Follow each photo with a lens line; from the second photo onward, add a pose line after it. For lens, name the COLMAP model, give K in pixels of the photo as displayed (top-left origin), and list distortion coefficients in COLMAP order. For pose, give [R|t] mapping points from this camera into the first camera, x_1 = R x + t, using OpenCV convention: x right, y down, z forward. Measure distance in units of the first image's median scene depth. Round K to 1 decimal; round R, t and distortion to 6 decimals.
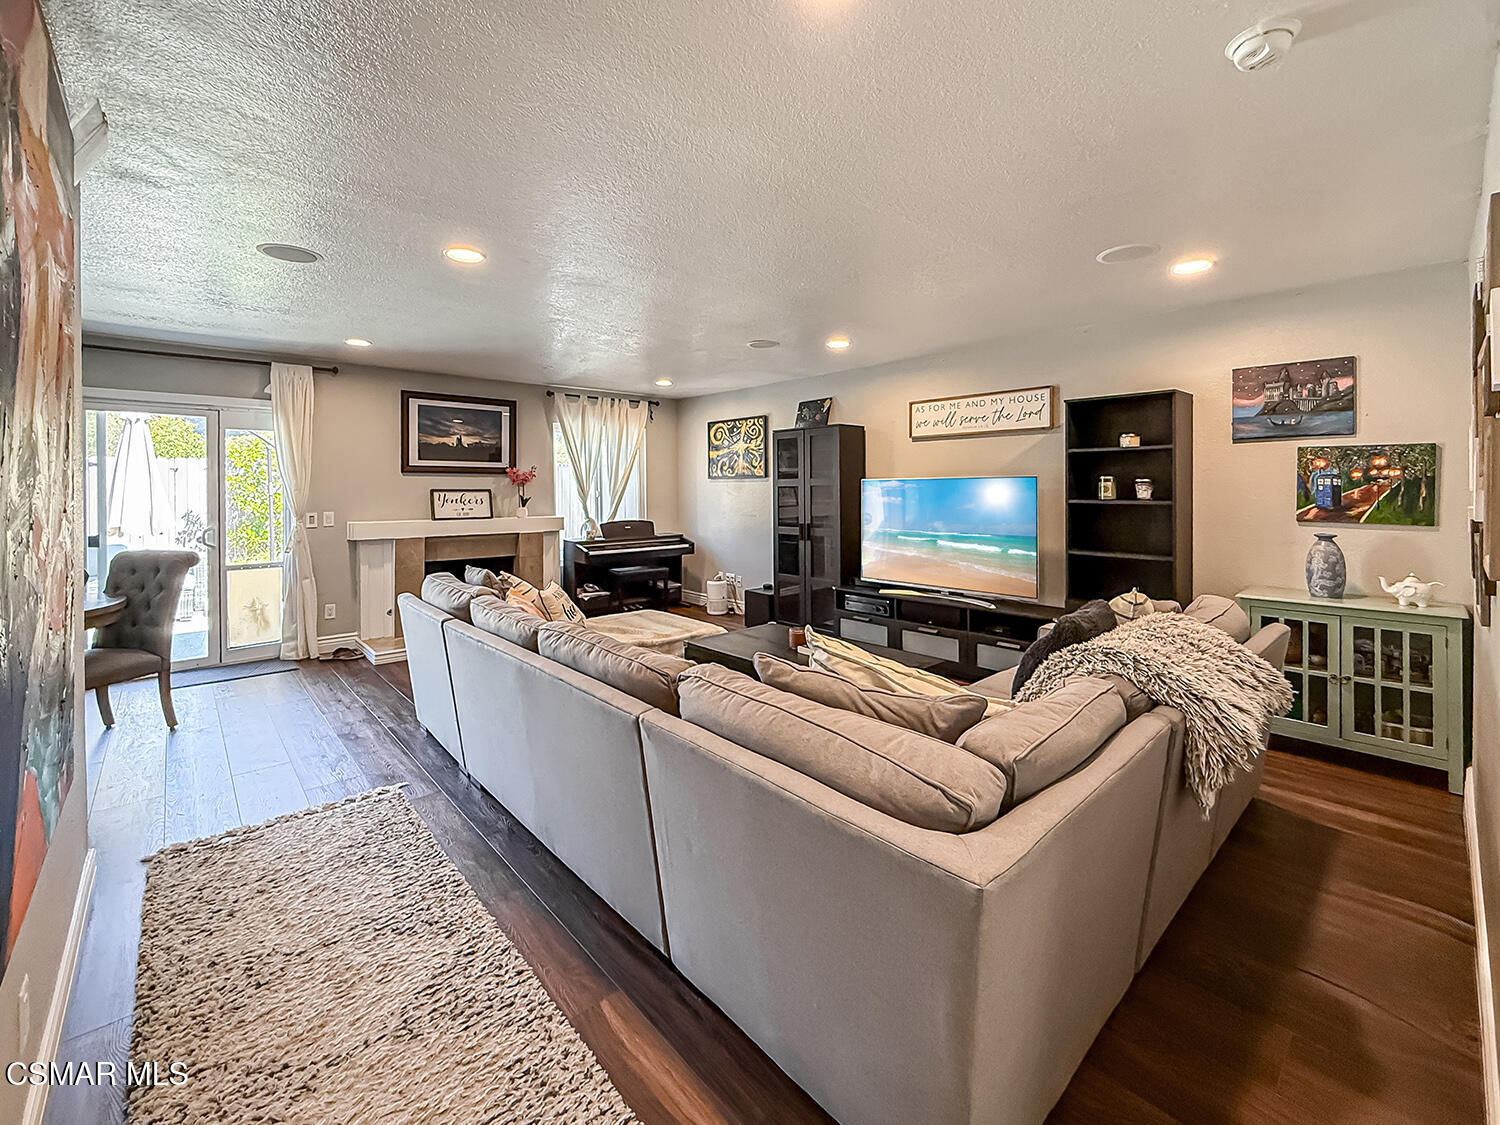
lens RADIAL K [[625.4, 0, 747.4], [0, 625.4, 509.4], [0, 0, 1]] dist [-0.000061, -0.000146]
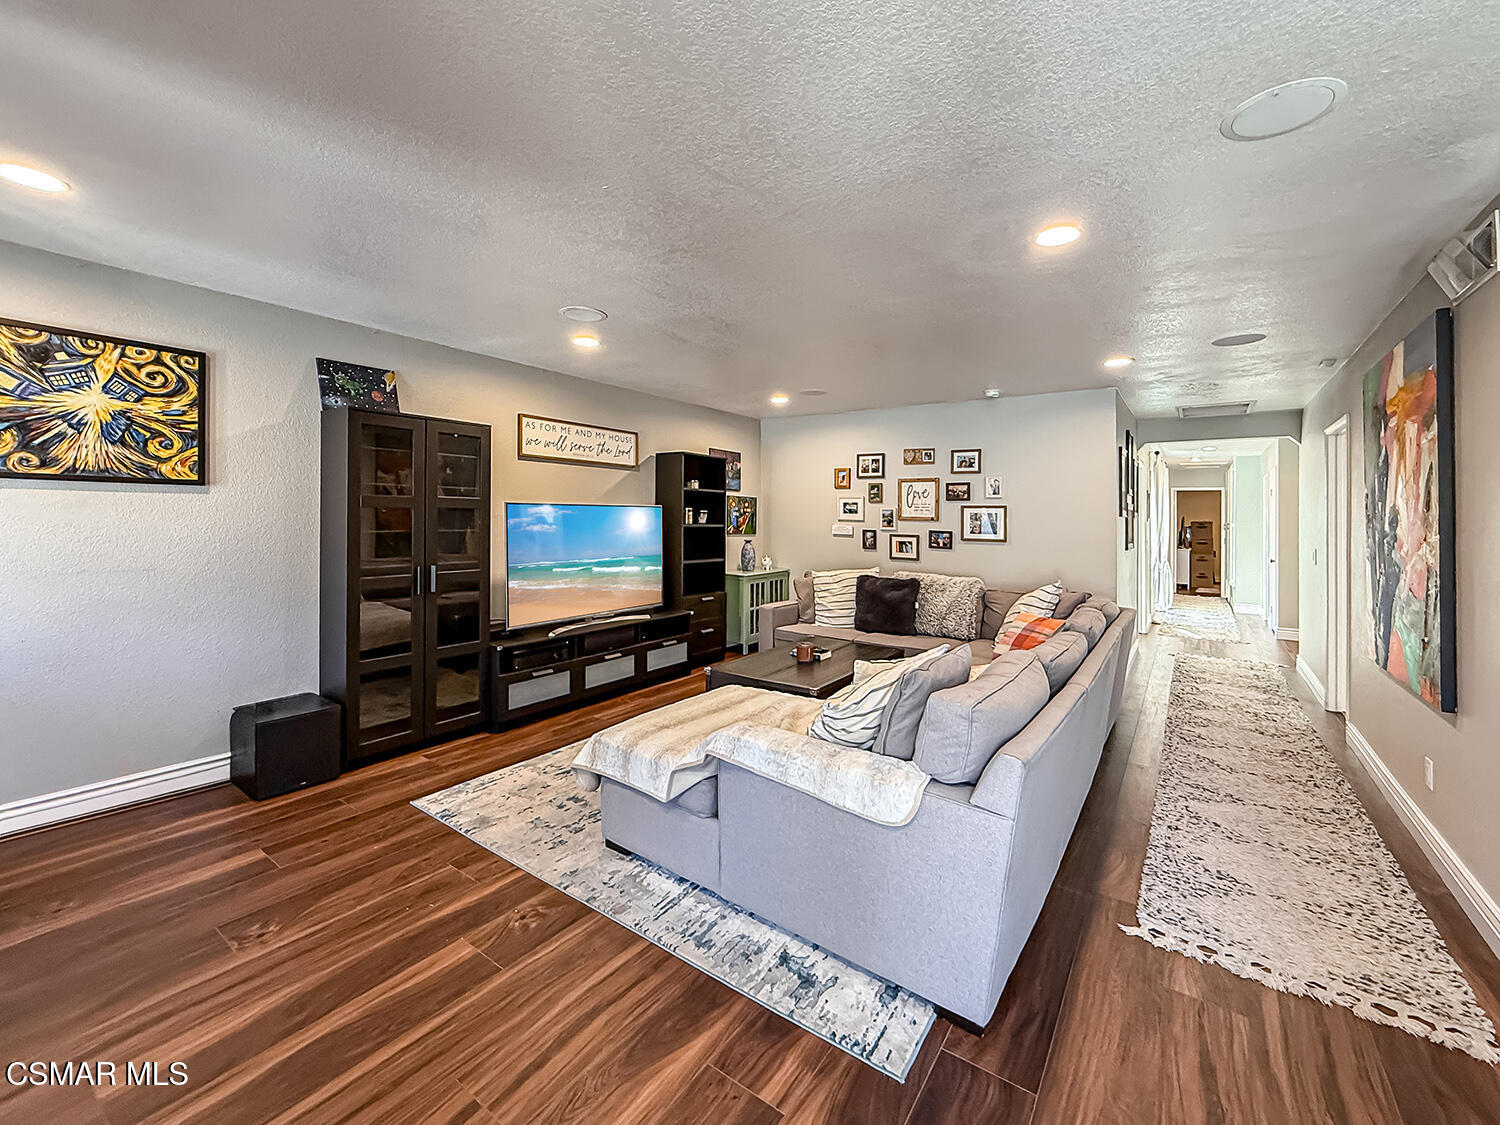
lens RADIAL K [[625.4, 0, 747.4], [0, 625.4, 509.4], [0, 0, 1]] dist [-0.000061, -0.000146]
pose [[-0.204206, 0.005664, 0.978912, -0.727768], [0.011839, 0.999924, -0.003316, -0.036682], [-0.978856, 0.010912, -0.204257, 0.977280]]
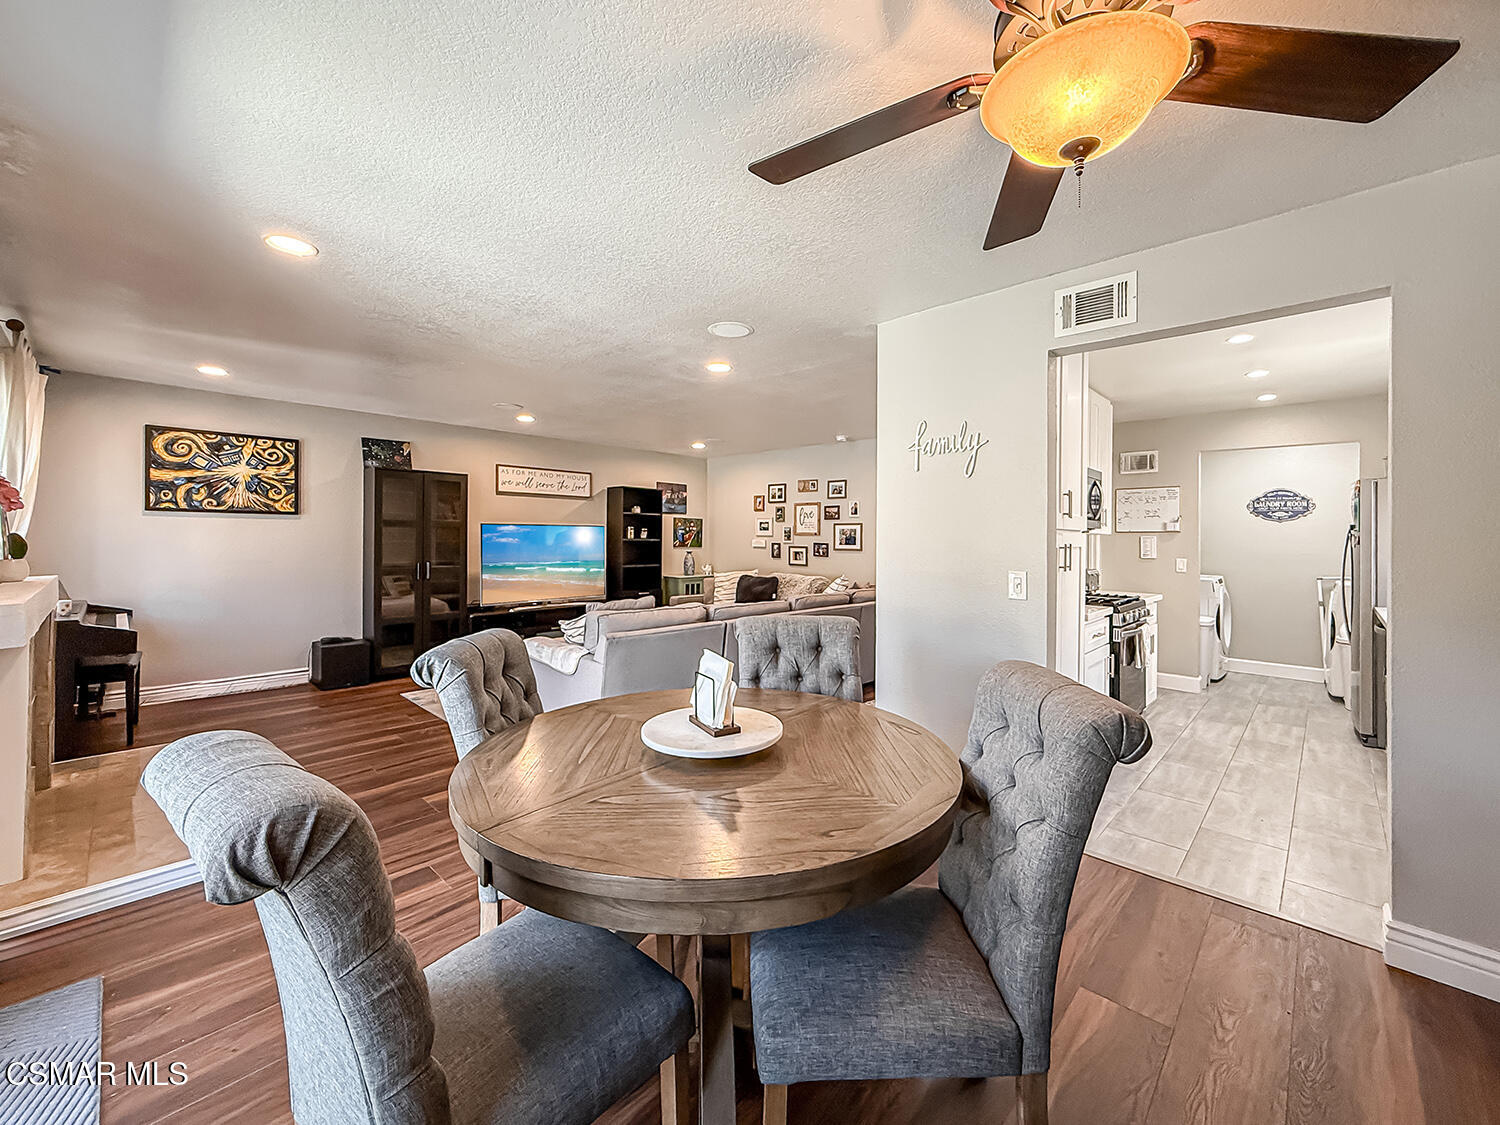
lens RADIAL K [[614.4, 0, 744.1], [0, 614.4, 529.4], [0, 0, 1]] dist [-0.001460, -0.000079]
pose [[-0.060960, 0.010378, 0.998086, -1.162222], [0.018310, 0.999789, -0.009277, -0.017495], [-0.997972, 0.017709, -0.061137, 0.640559]]
